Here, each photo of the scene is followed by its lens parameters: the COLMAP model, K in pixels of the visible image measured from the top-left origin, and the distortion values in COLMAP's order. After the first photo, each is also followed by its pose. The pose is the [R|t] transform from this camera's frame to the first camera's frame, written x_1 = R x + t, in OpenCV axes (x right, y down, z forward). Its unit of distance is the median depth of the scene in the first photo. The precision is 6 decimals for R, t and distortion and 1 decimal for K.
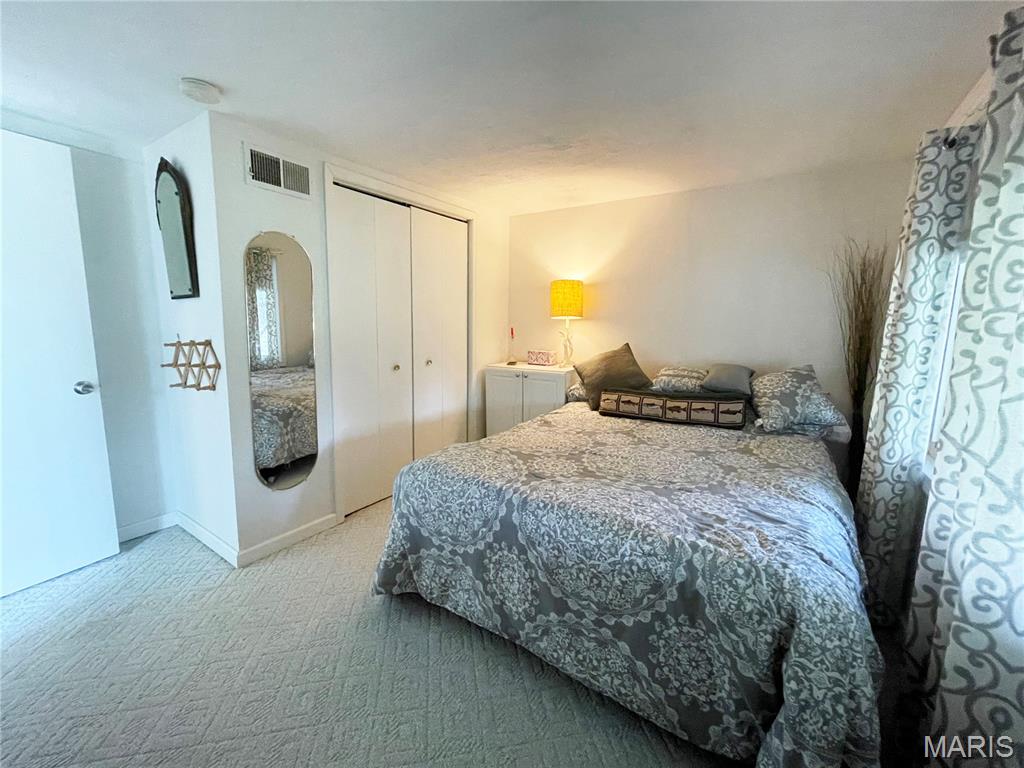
lens RADIAL K [[413.0, 0, 512.2], [0, 413.0, 367.1], [0, 0, 1]] dist [-0.001125, -0.000083]
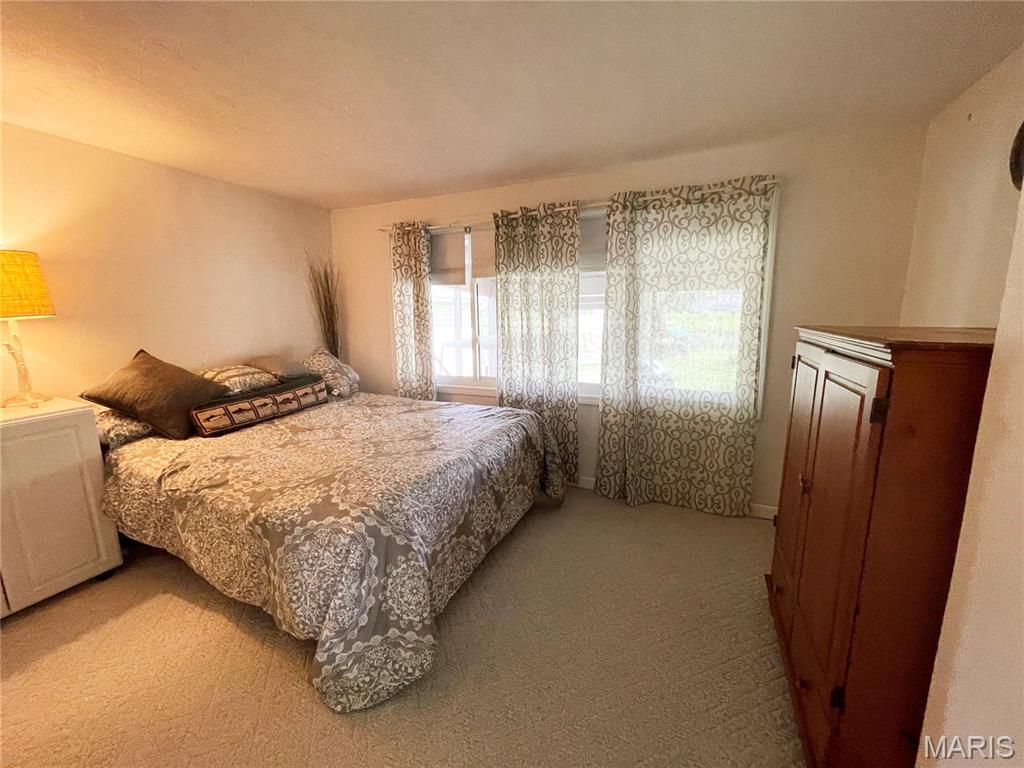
lens RADIAL K [[410.4, 0, 512.7], [0, 410.4, 378.9], [0, 0, 1]] dist [-0.004223, -0.000215]
pose [[-0.159450, -0.180311, 0.970600, -0.706155], [0.124556, 0.971647, 0.200967, -0.092468], [-0.979317, 0.152938, -0.132470, 0.577331]]
